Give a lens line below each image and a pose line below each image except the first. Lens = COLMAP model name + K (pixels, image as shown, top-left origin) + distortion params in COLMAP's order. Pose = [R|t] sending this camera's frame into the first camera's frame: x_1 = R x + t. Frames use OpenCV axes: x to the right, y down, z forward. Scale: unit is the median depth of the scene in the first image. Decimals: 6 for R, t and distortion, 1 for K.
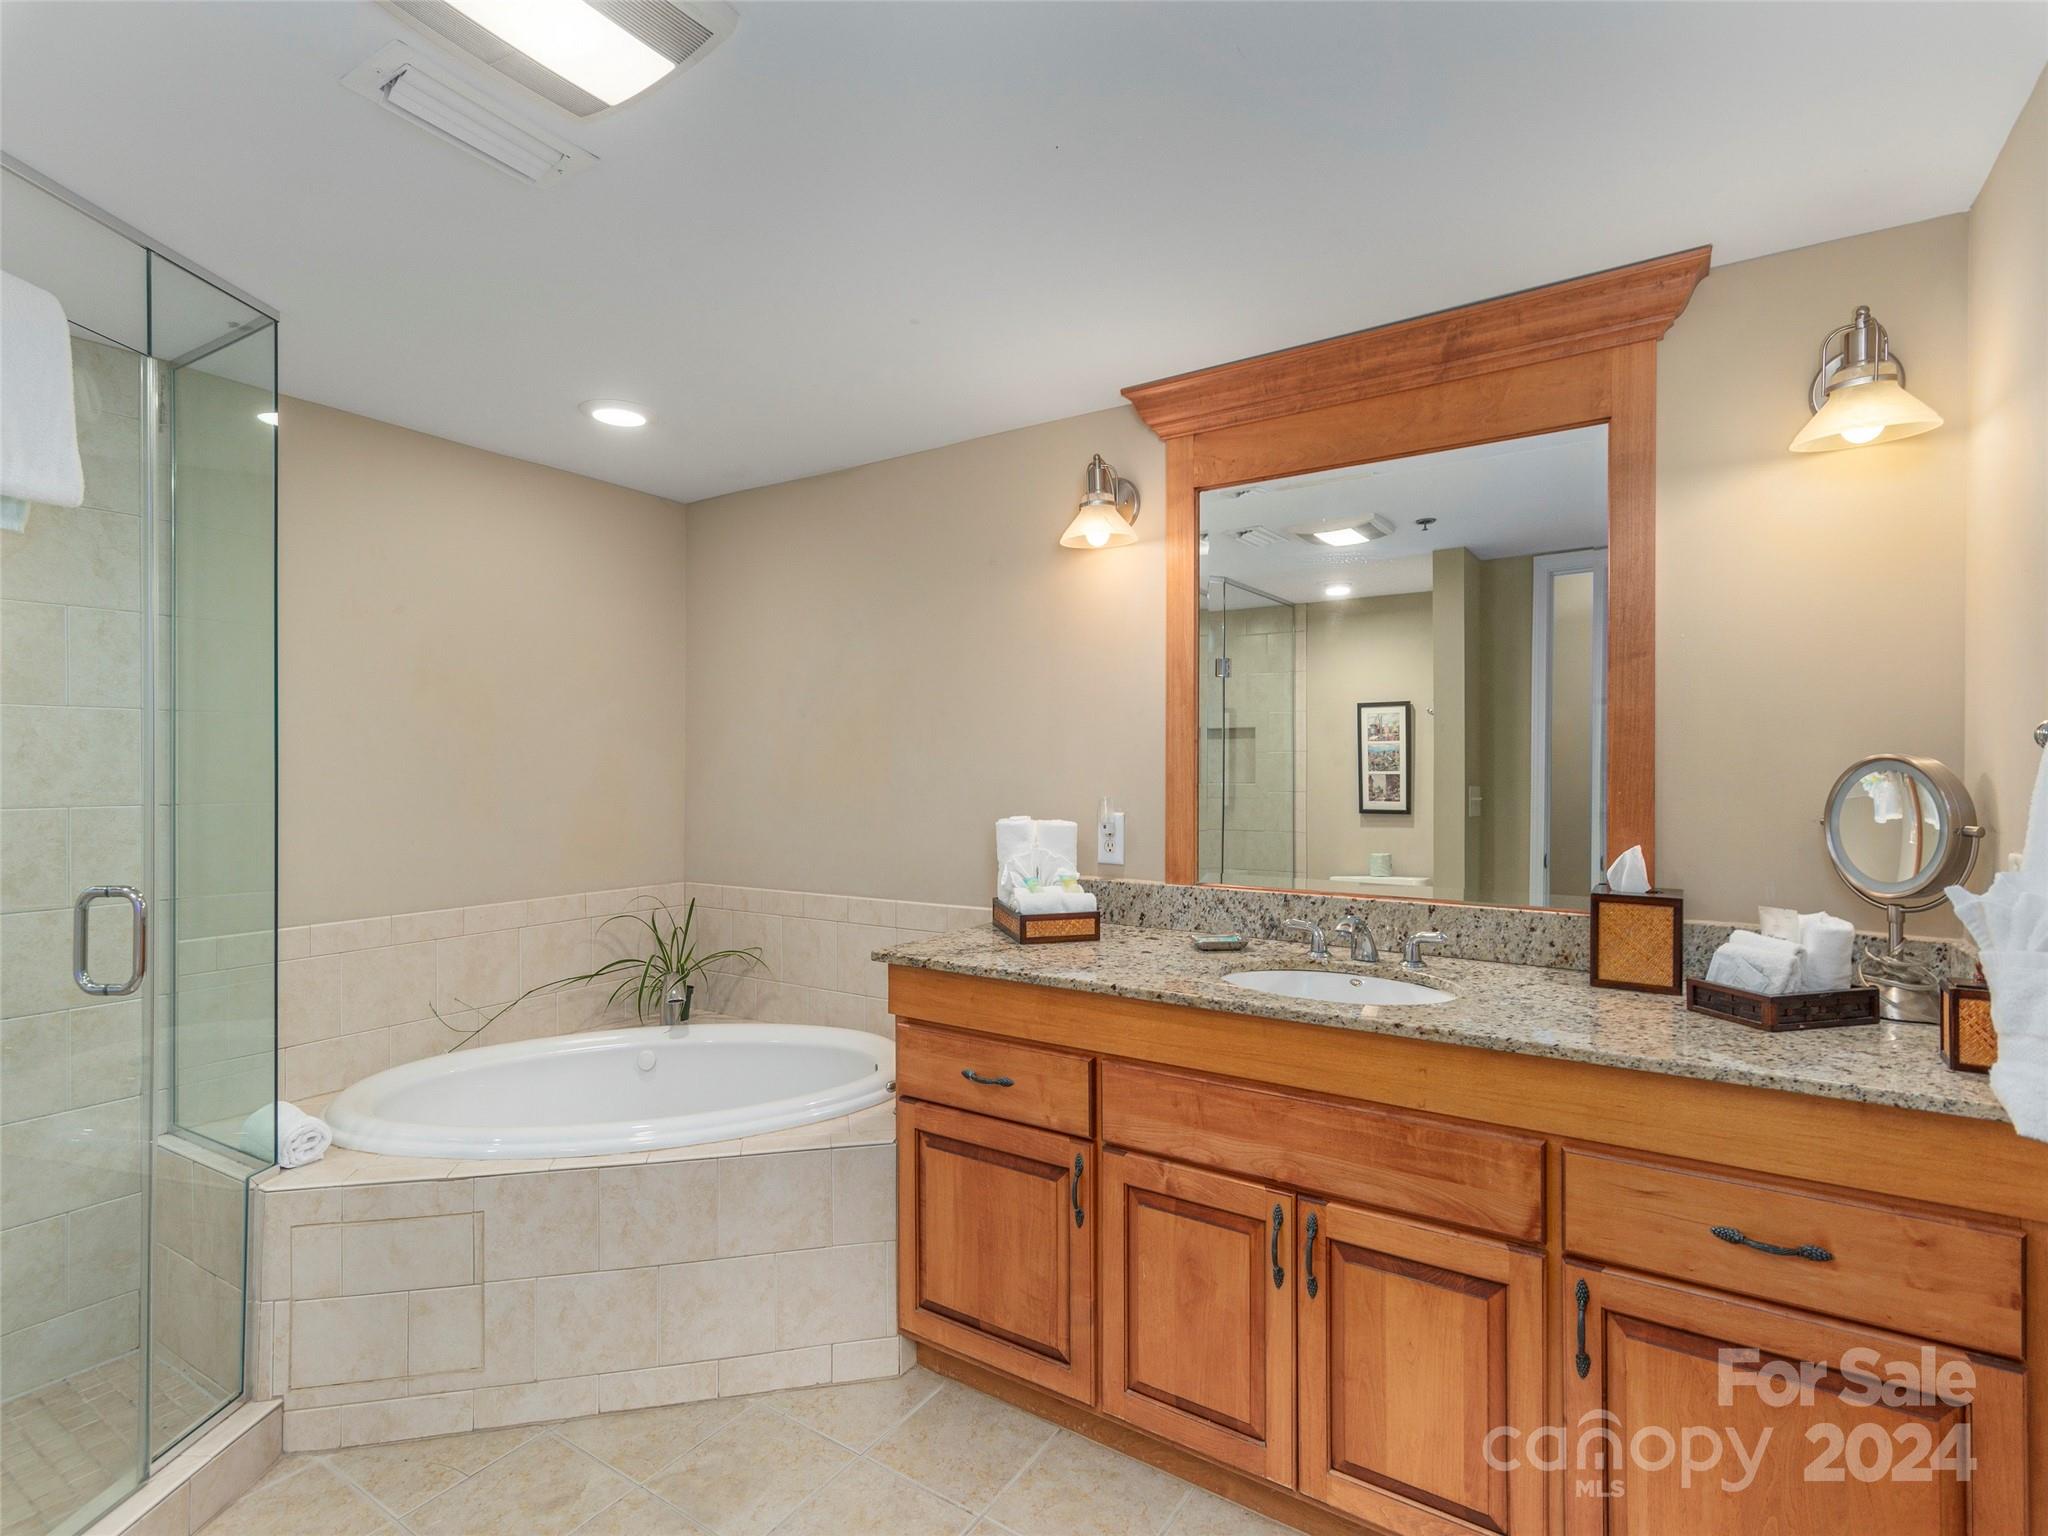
lens RADIAL K [[997.1, 0, 1020.8], [0, 997.1, 795.6], [0, 0, 1]] dist [0.003925, 0.000577]
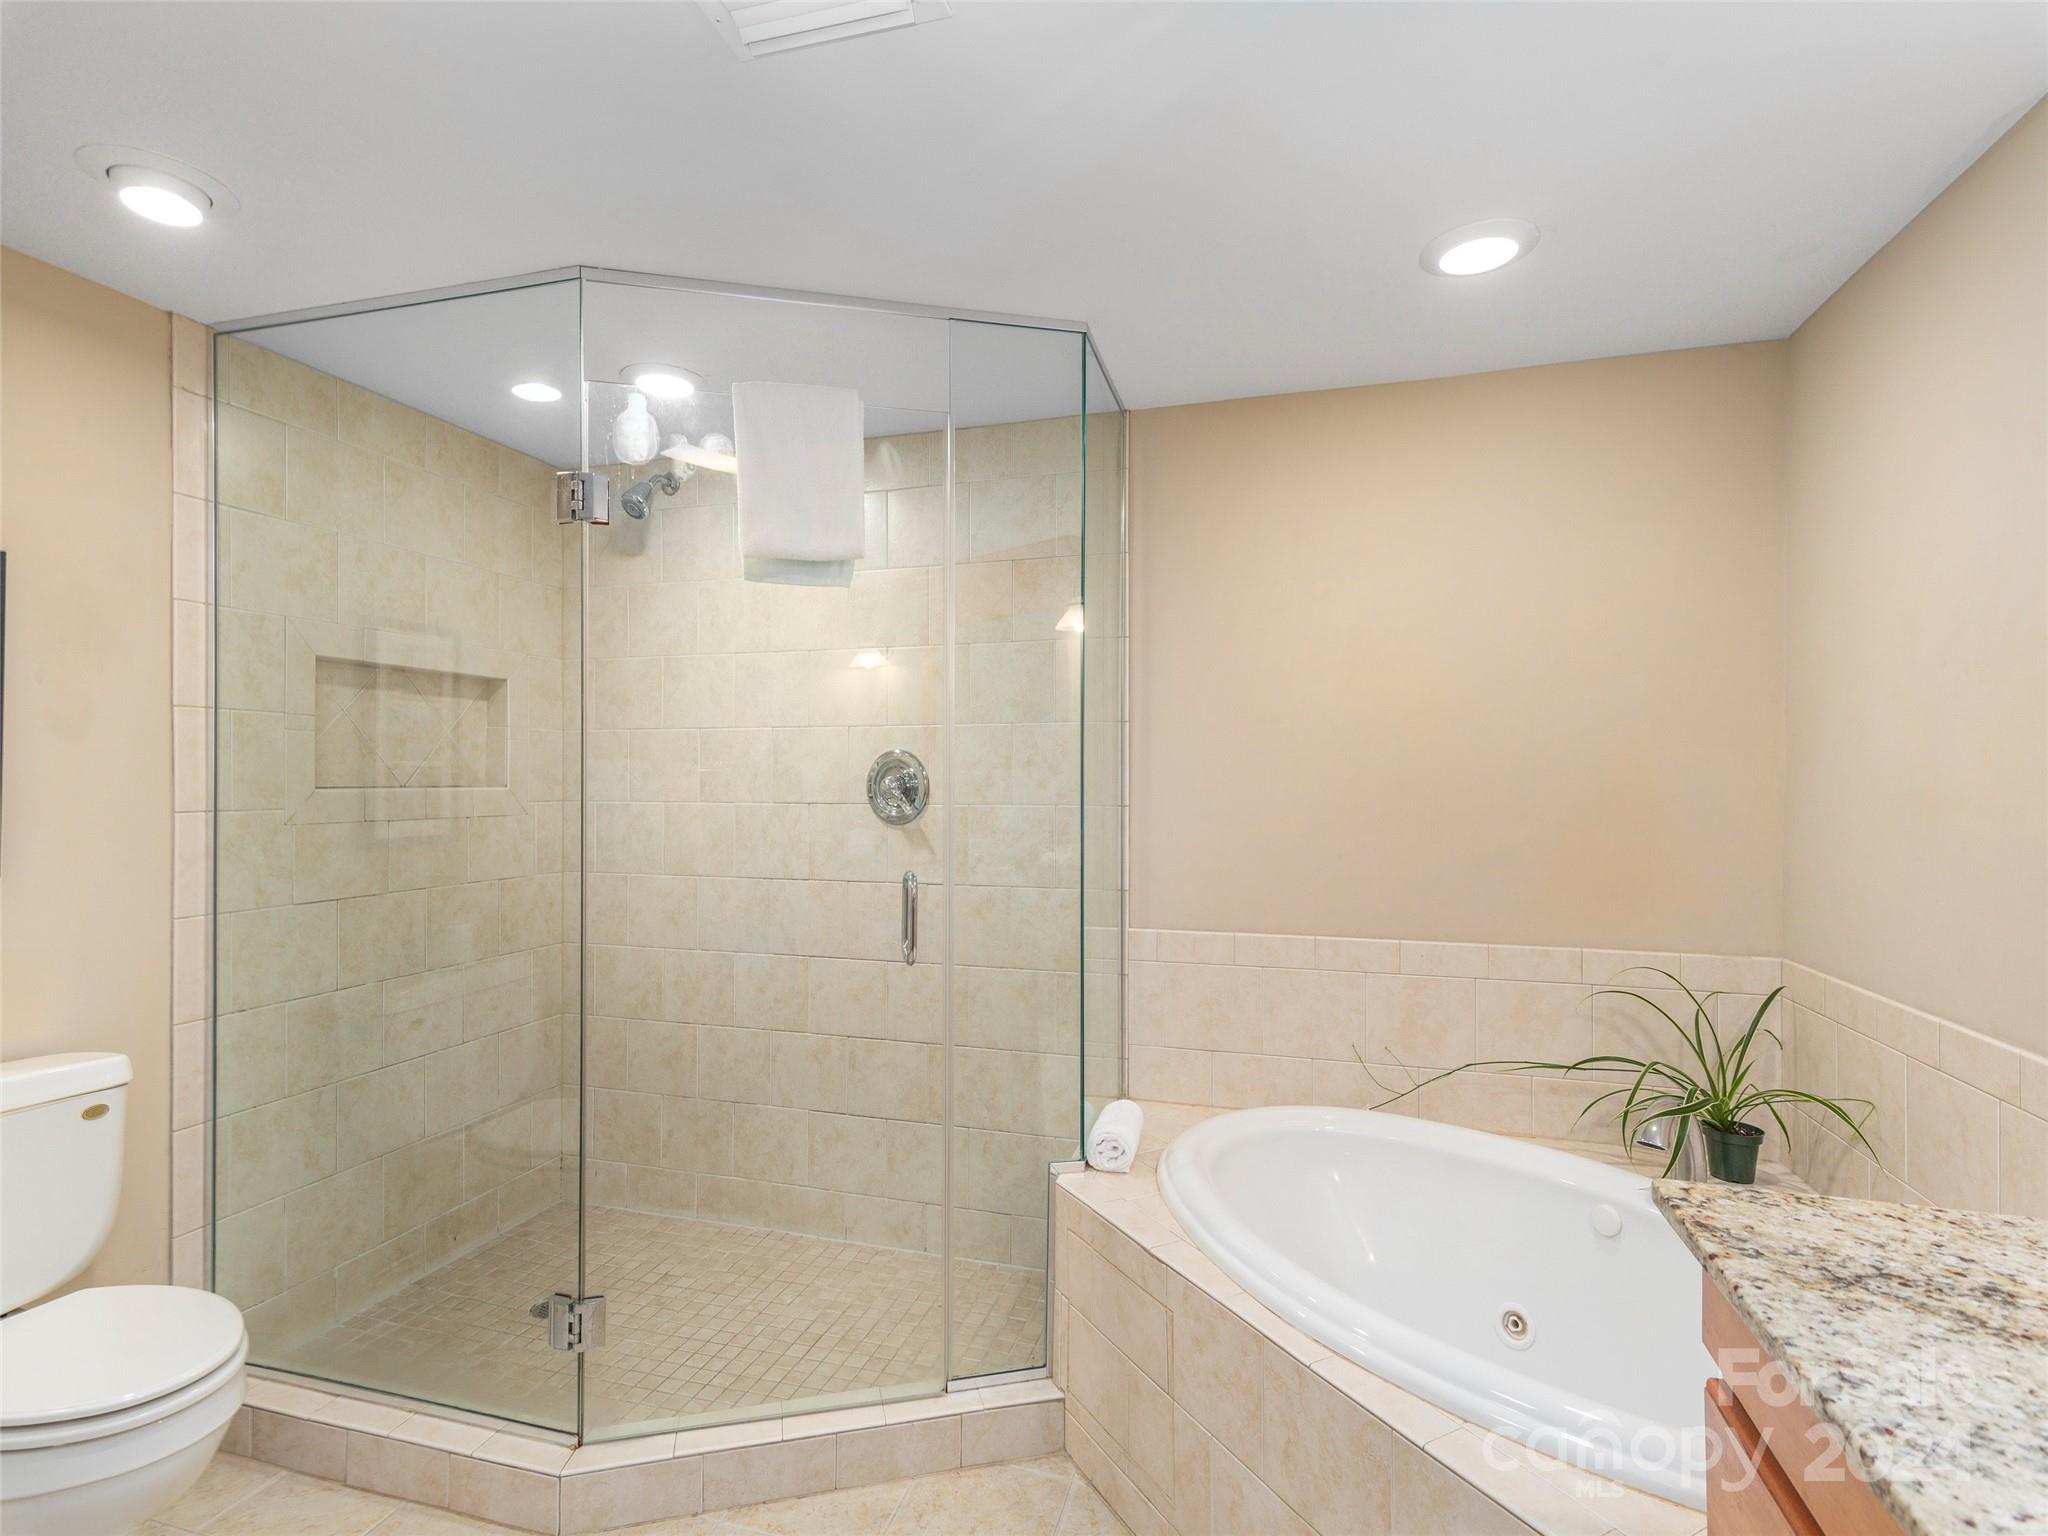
lens RADIAL K [[997.1, 0, 1020.8], [0, 997.1, 795.6], [0, 0, 1]] dist [0.003925, 0.000577]
pose [[0.284946, 0.012269, -0.958465, 0.165743], [-0.029085, 0.999568, 0.004148, -0.002686], [0.958102, 0.026695, 0.285180, 0.525851]]
